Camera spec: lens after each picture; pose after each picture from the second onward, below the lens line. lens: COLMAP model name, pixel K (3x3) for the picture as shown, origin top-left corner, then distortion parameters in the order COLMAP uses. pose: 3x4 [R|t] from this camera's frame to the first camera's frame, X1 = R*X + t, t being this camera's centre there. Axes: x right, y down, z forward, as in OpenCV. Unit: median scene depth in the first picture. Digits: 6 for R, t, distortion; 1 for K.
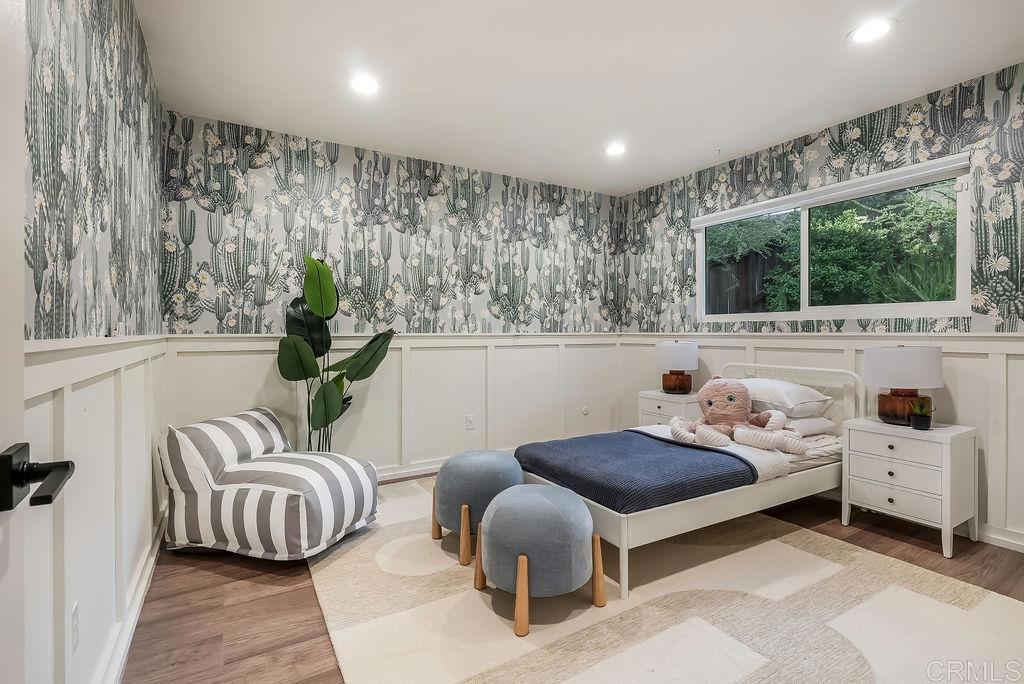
lens RADIAL K [[472.0, 0, 530.9], [0, 472.0, 335.5], [0, 0, 1]] dist [-0.012220, 0.004888]
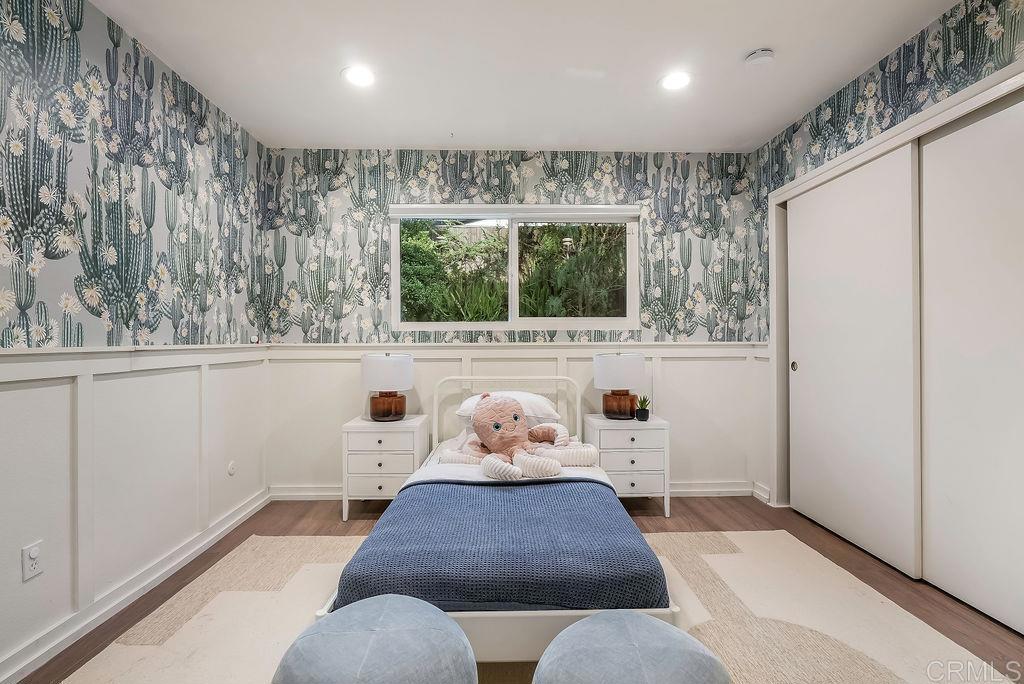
lens RADIAL K [[472.0, 0, 513.0], [0, 472.0, 337.2], [0, 0, 1]] dist [-0.012220, 0.004888]
pose [[0.517992, 0.004864, 0.855372, -0.261408], [0.009693, 0.999886, -0.011555, -0.005262], [-0.855331, 0.014276, 0.517886, 0.417347]]
